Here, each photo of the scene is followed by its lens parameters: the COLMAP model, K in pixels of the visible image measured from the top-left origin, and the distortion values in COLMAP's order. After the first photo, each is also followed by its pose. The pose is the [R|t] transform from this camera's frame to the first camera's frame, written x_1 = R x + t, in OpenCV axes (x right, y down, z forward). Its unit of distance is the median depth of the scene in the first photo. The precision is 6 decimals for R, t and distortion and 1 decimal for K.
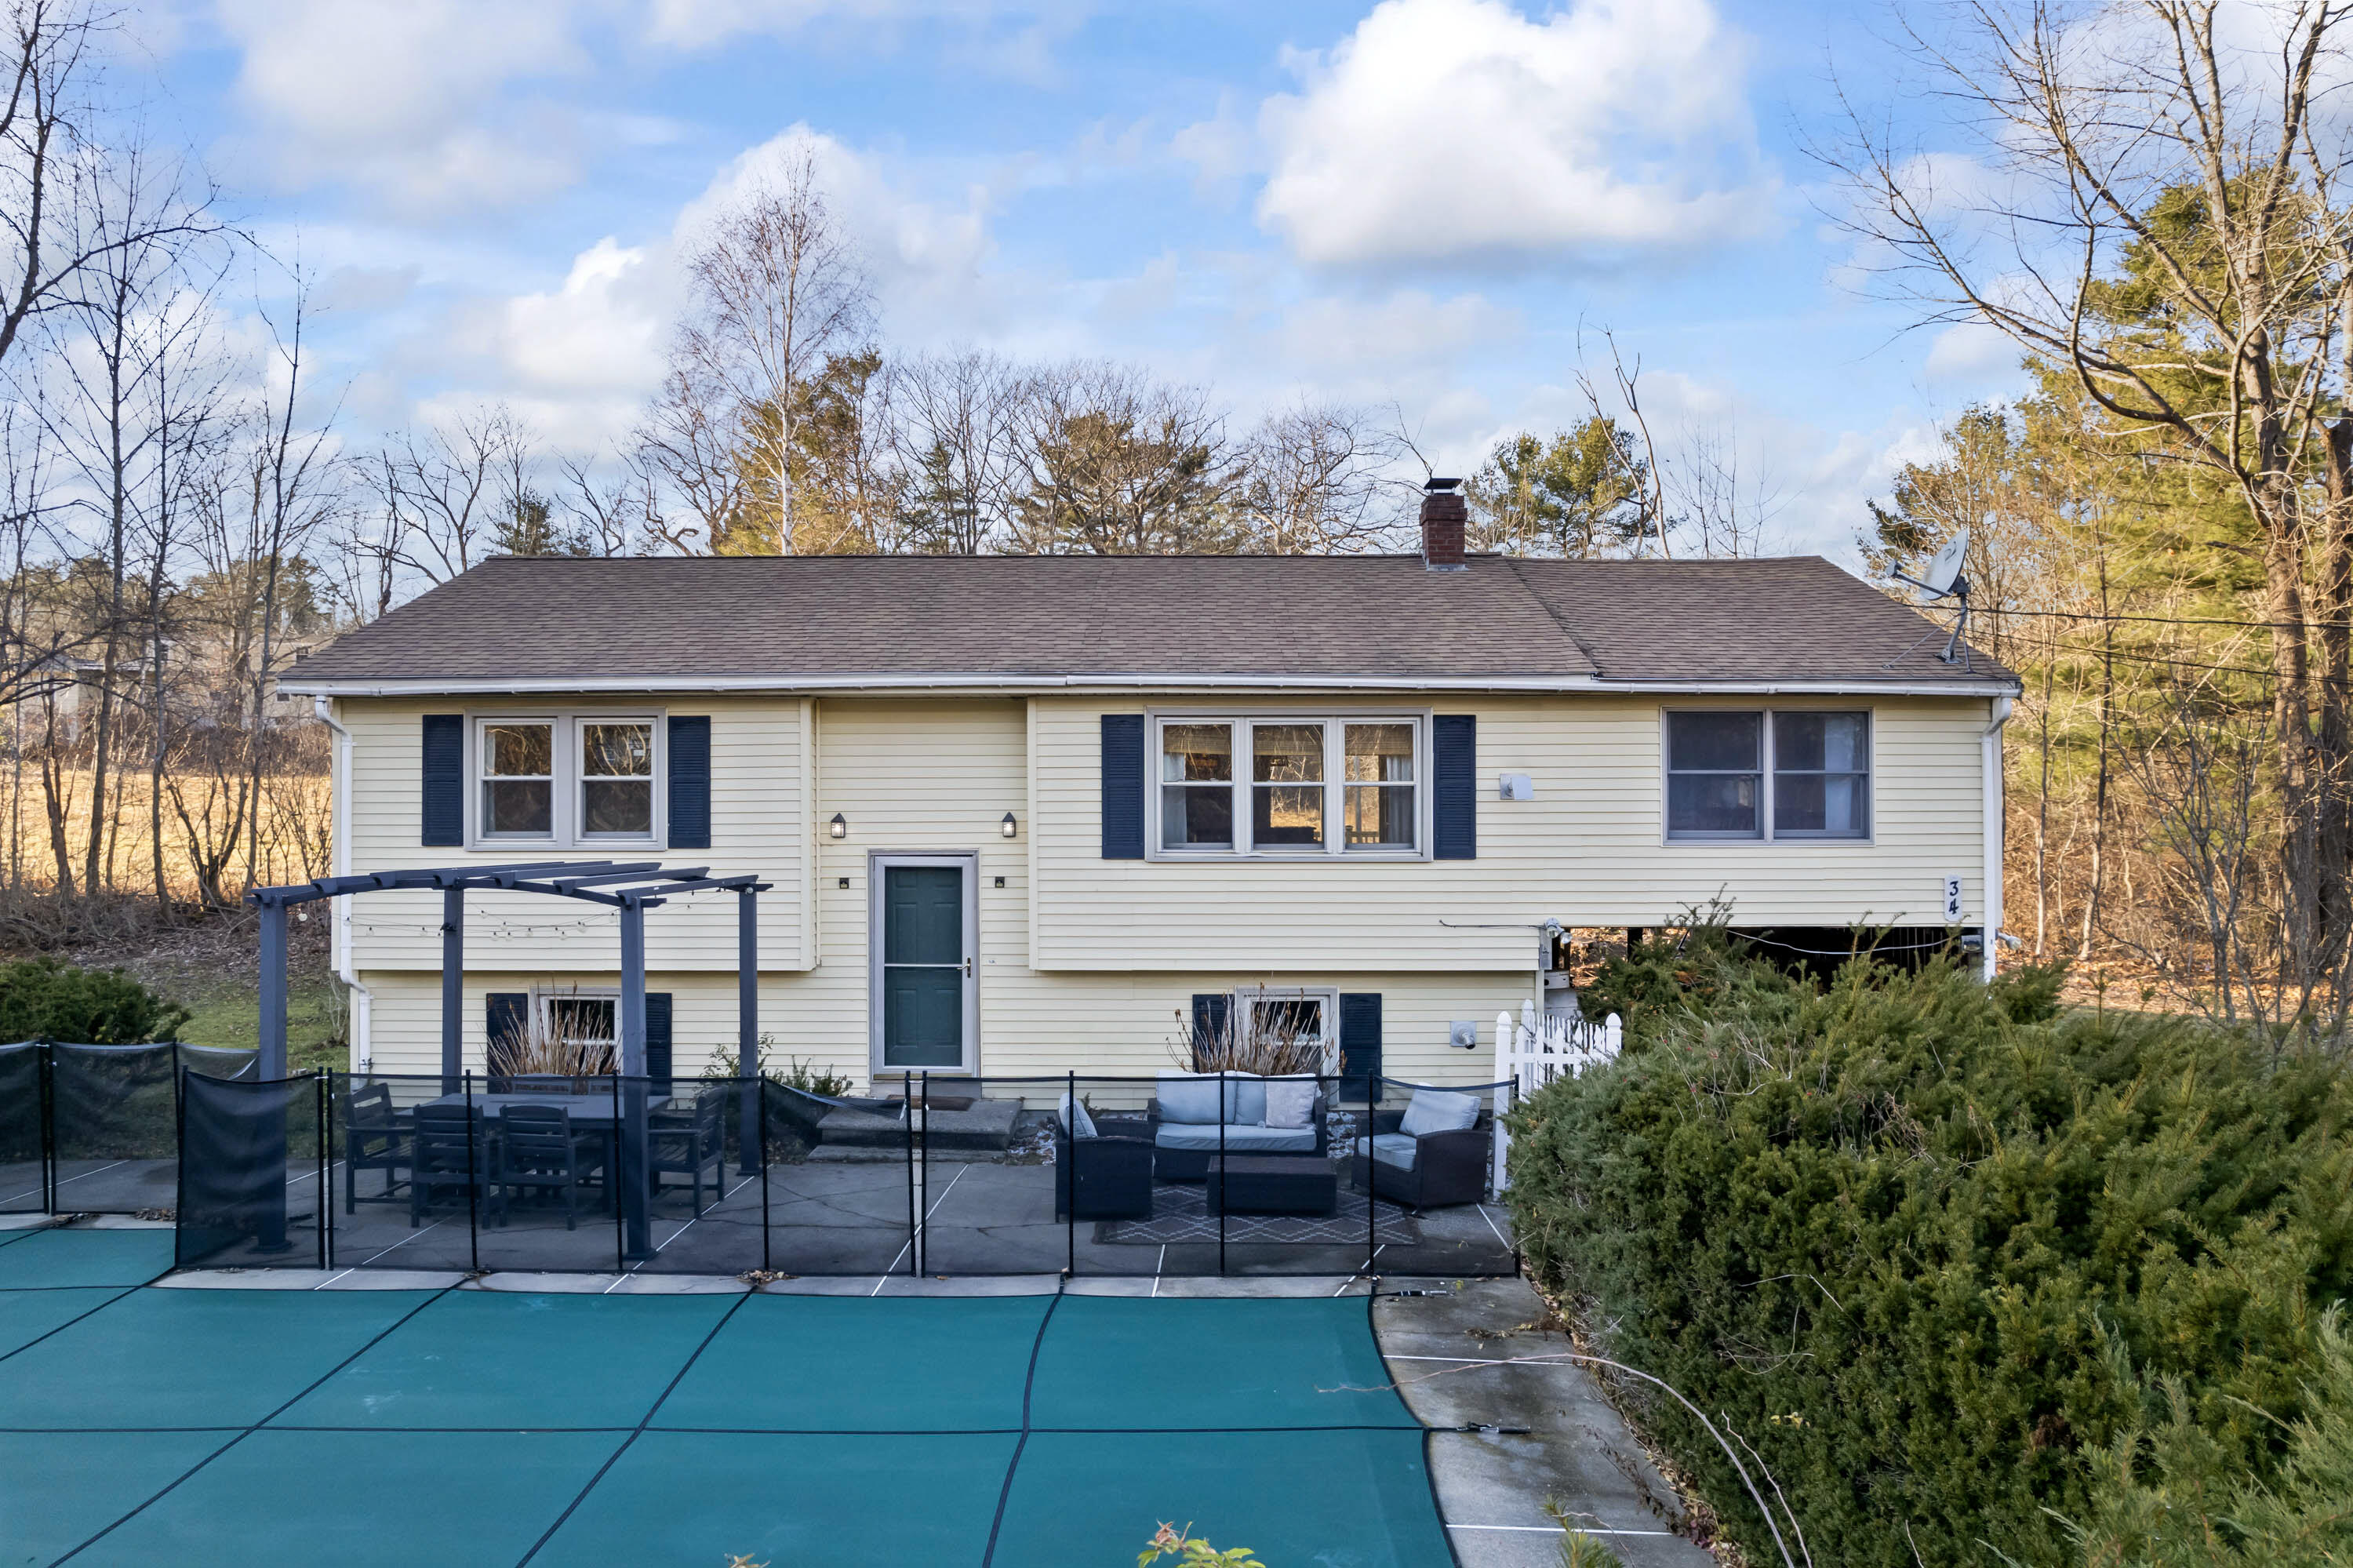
lens RADIAL K [[1512.9, 0, 1176.5], [0, 1512.9, 784.0], [0, 0, 1]] dist [-0.045213, 0.001766]
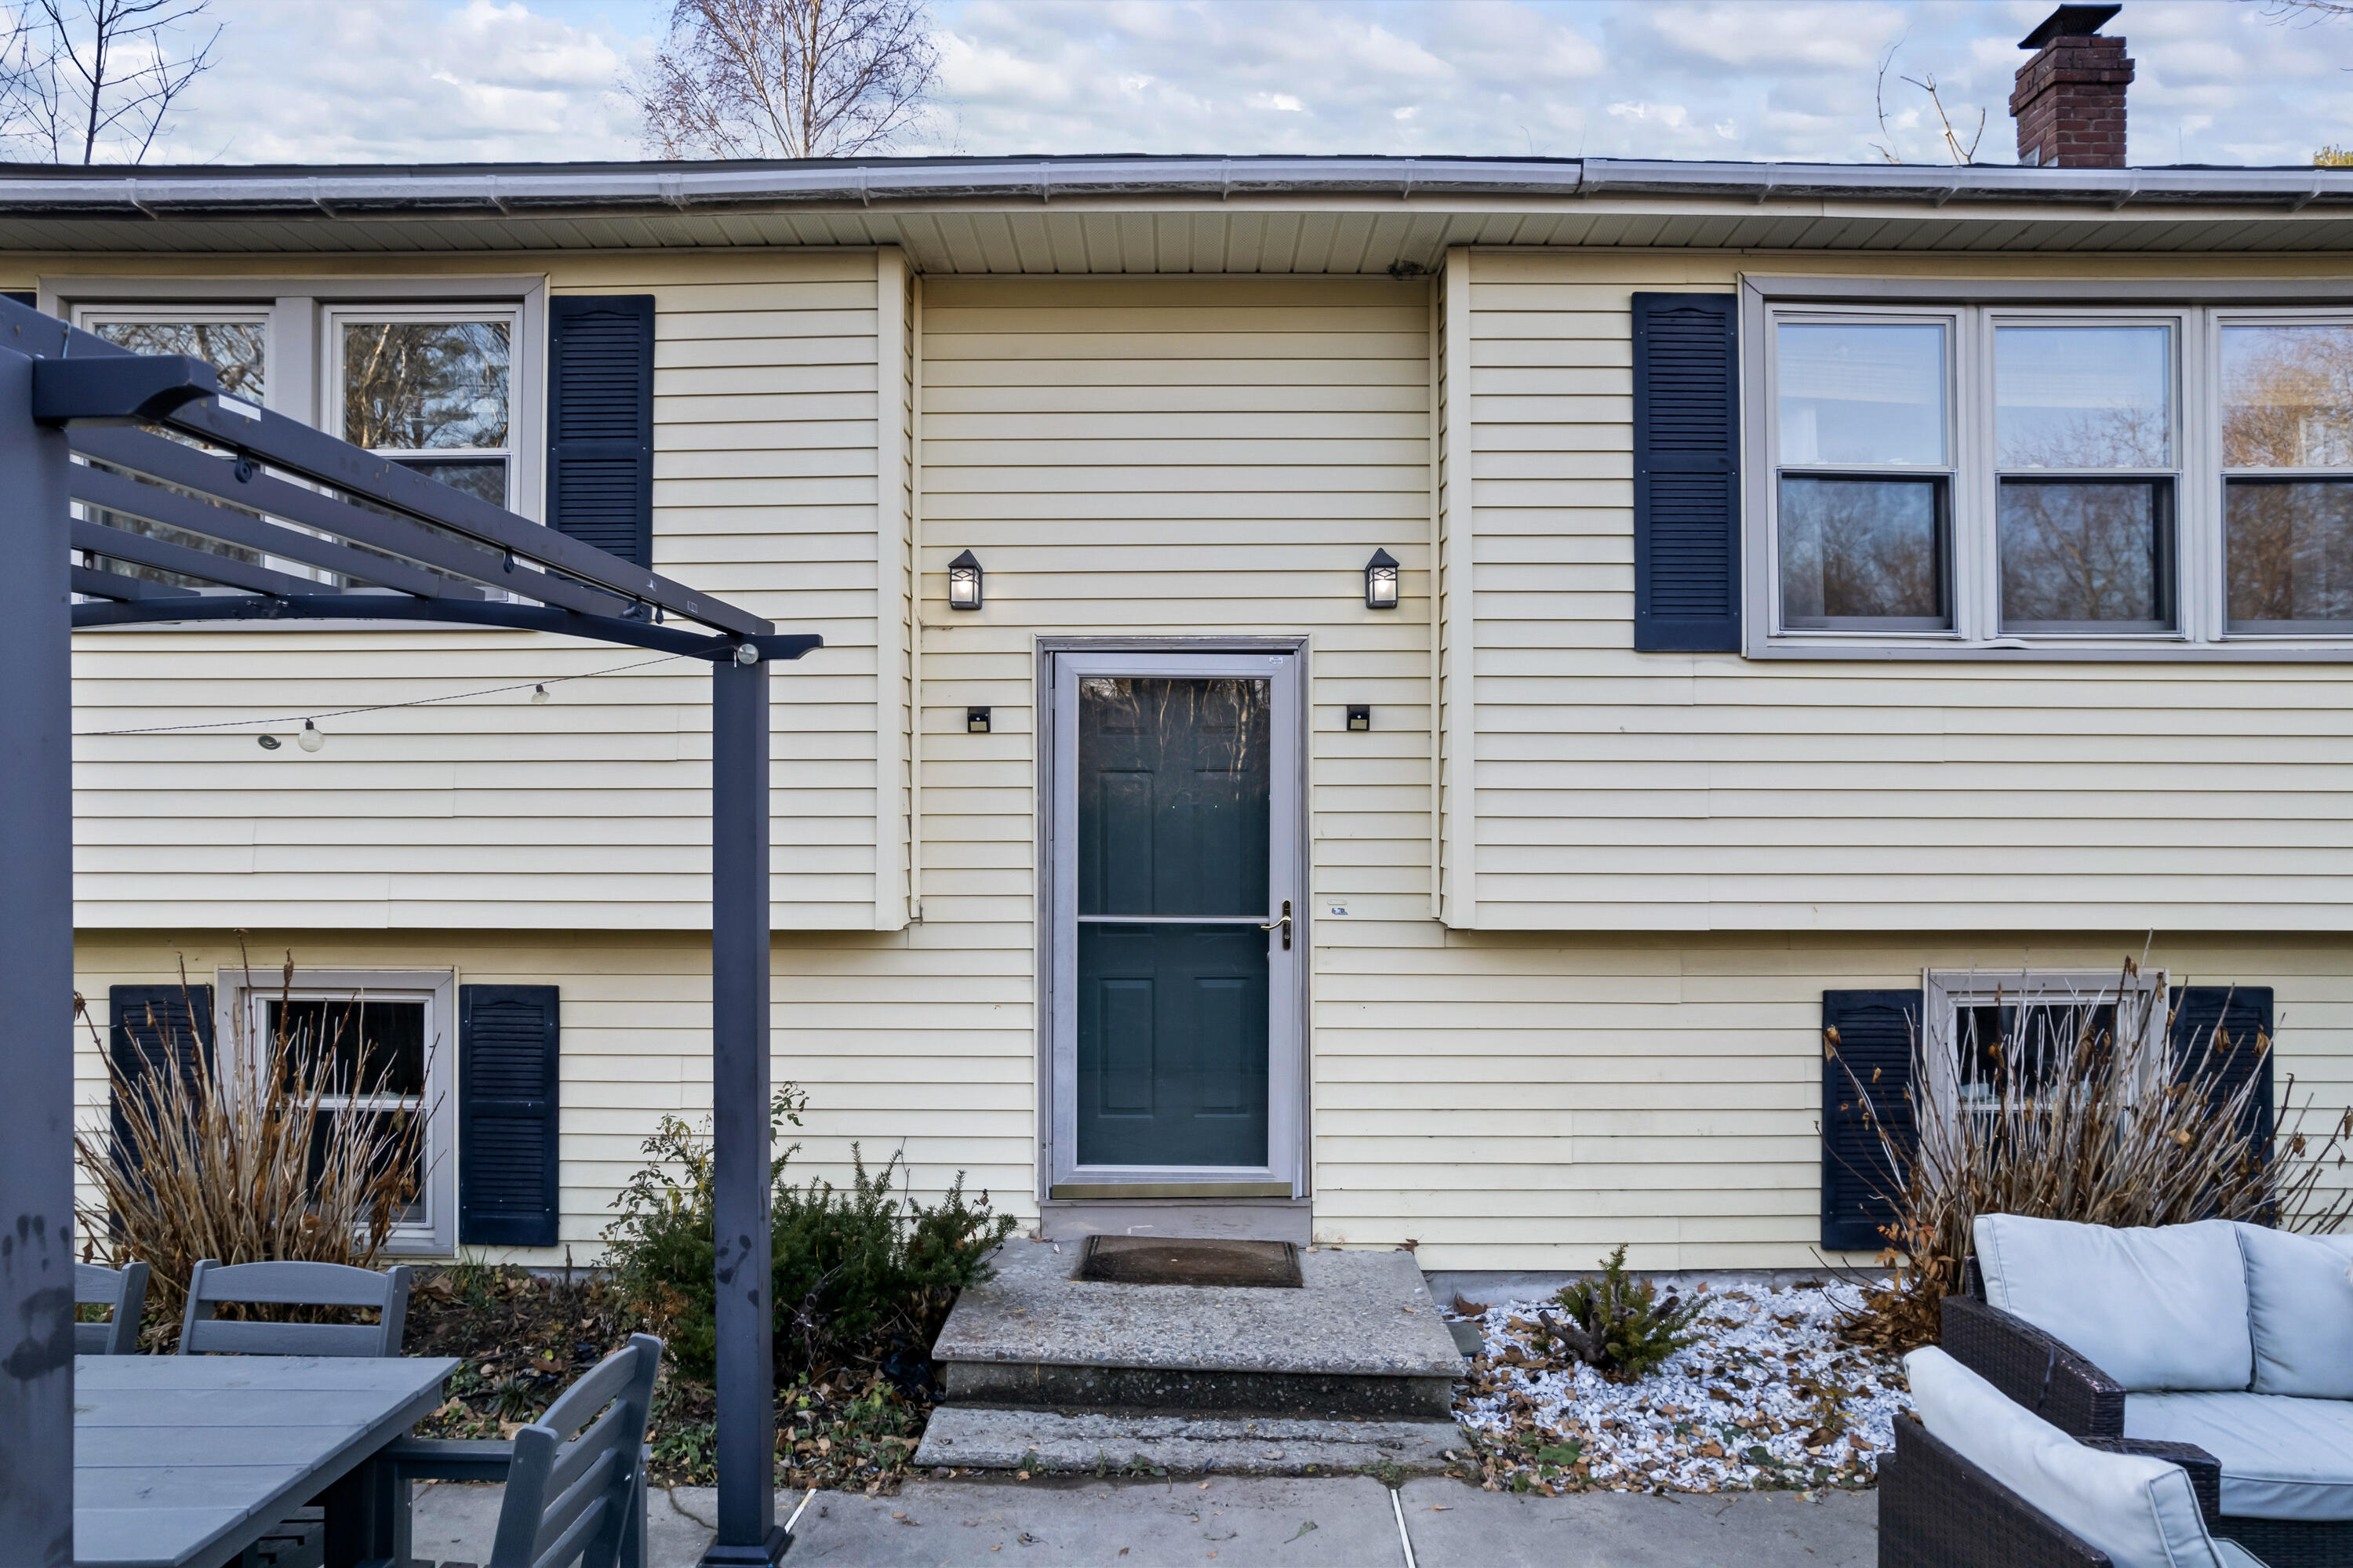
lens RADIAL K [[1512.9, 0, 1176.5], [0, 1512.9, 784.0], [0, 0, 1]] dist [-0.045213, 0.001766]
pose [[0.999992, 0.003833, -0.001073, -0.169063], [-0.003828, 0.999984, 0.004143, 0.082973], [0.001089, -0.004138, 0.999991, 0.599840]]
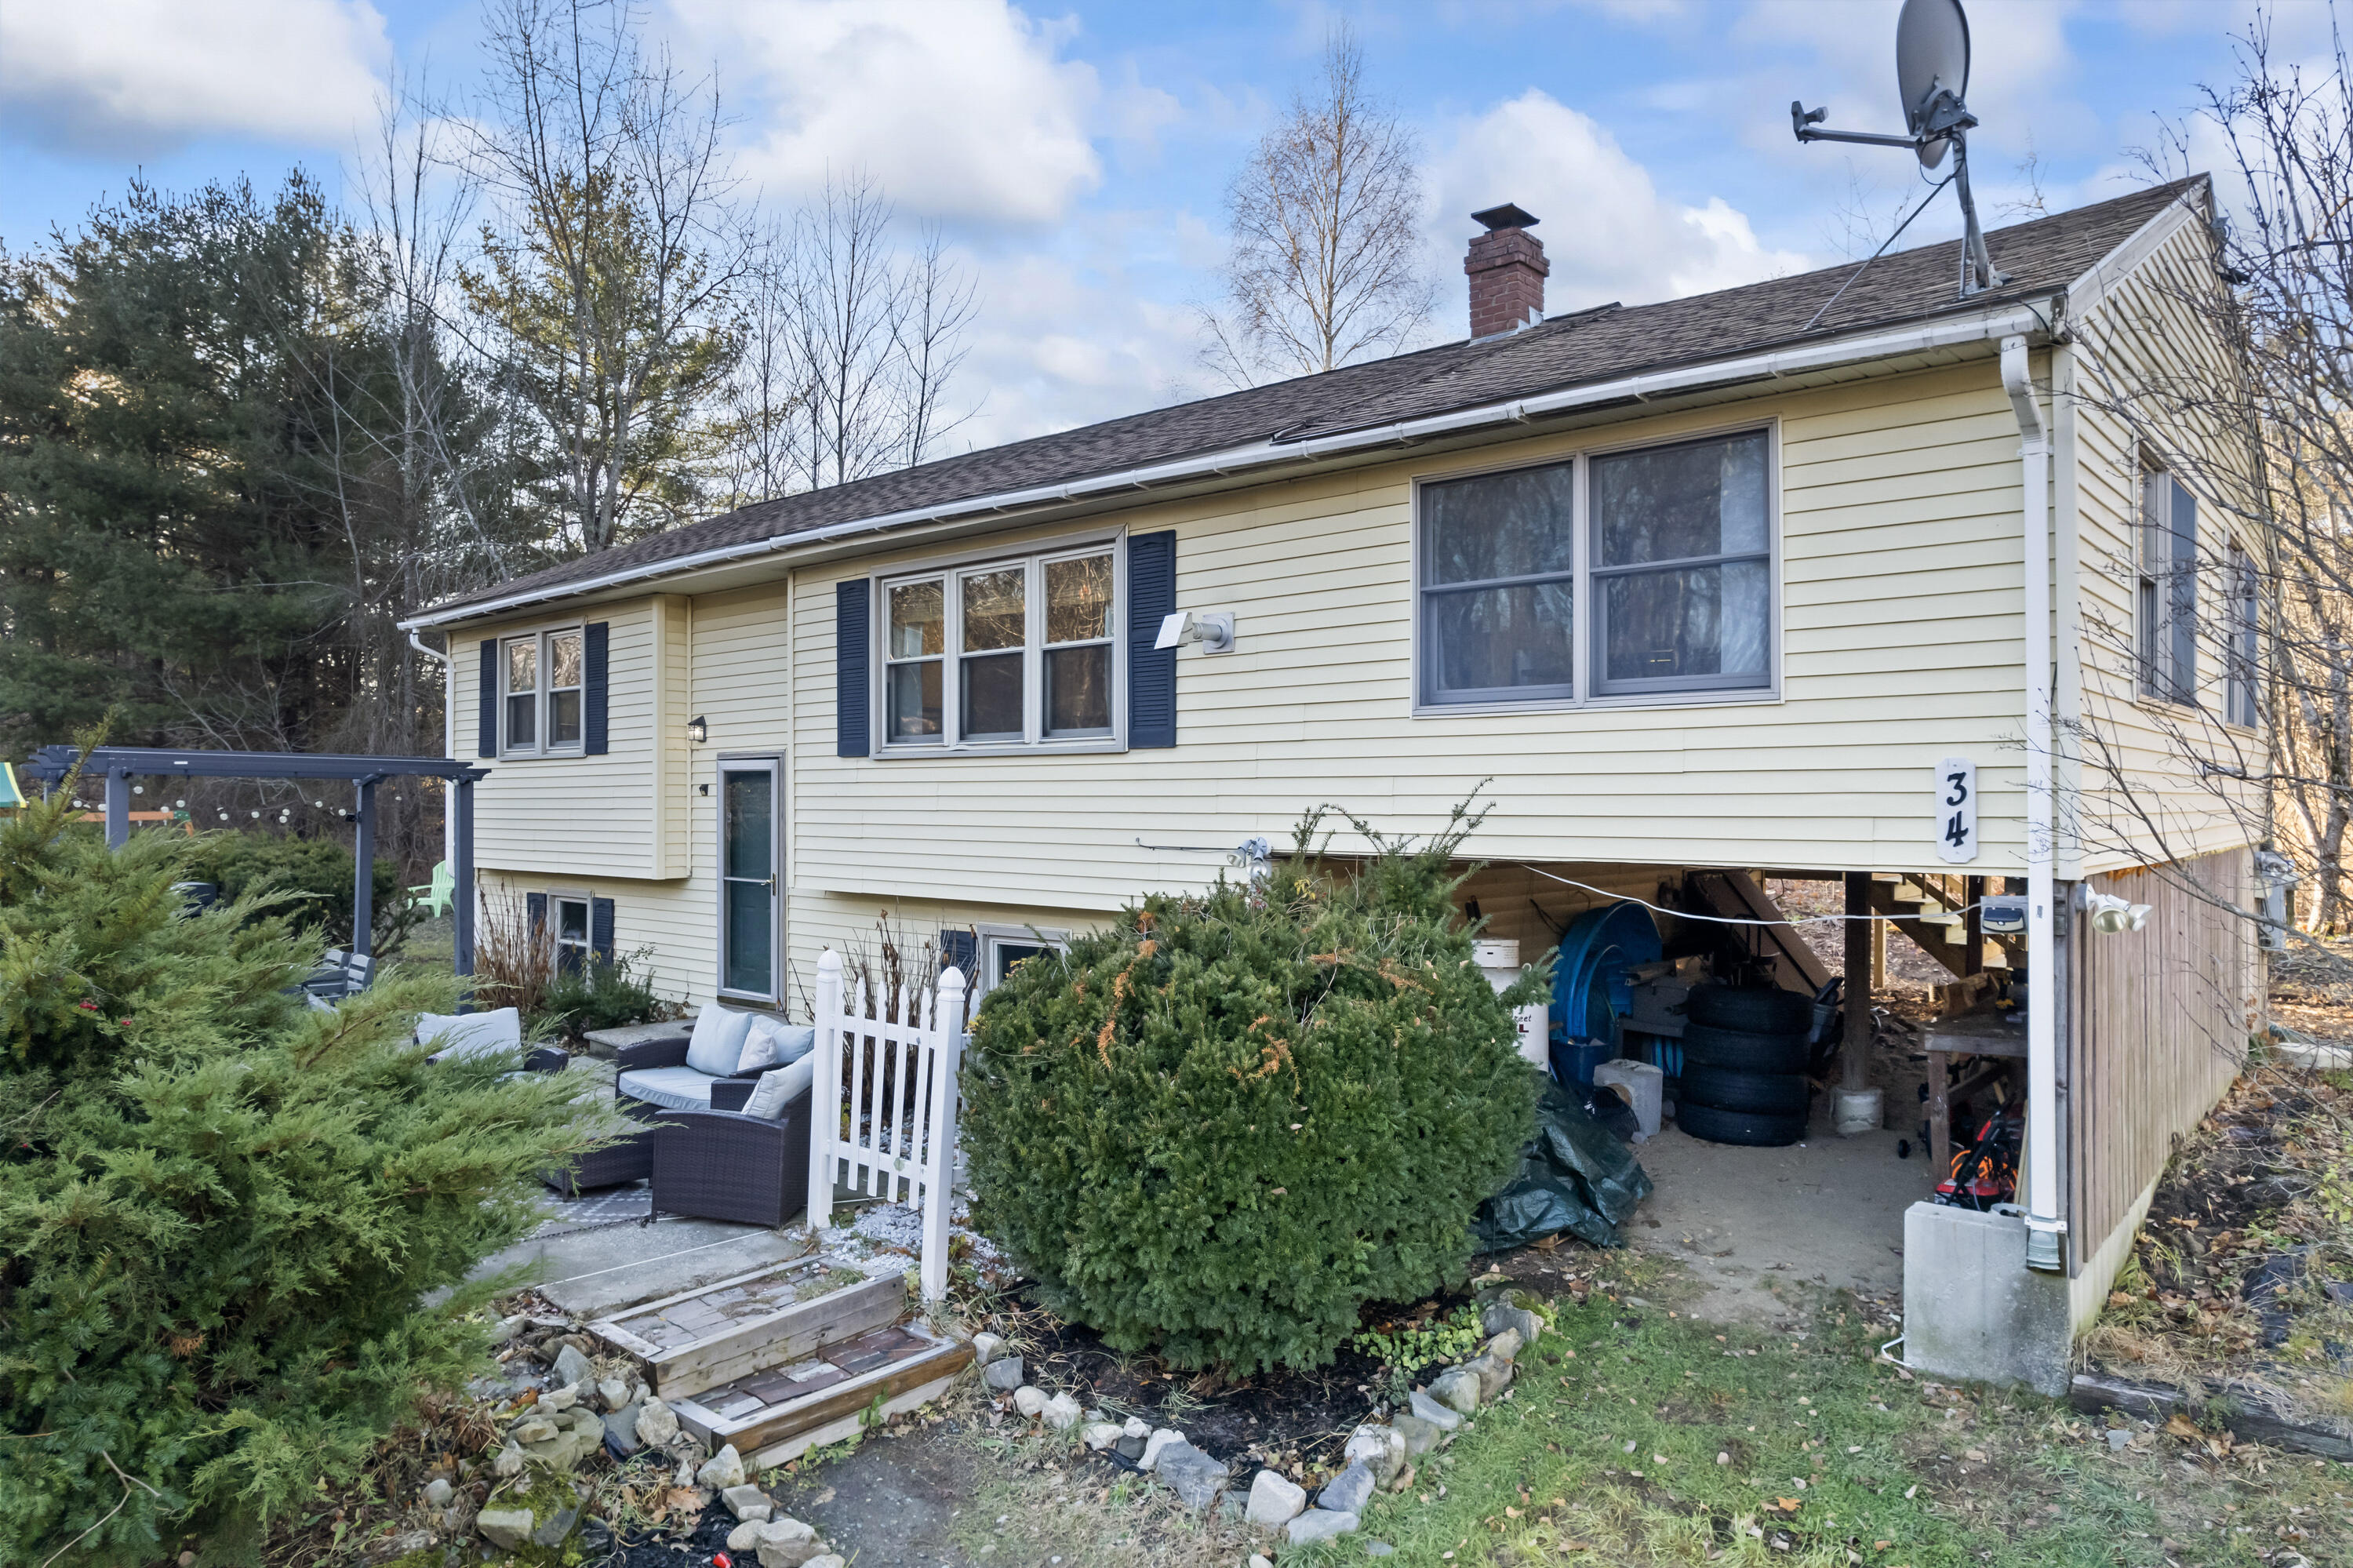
lens RADIAL K [[1512.9, 0, 1176.5], [0, 1512.9, 784.0], [0, 0, 1]] dist [-0.045213, 0.001766]
pose [[0.744902, -0.005916, -0.667147, 0.636051], [0.007795, 0.999970, -0.000164, 0.065677], [0.667128, -0.005078, 0.744926, 0.508122]]
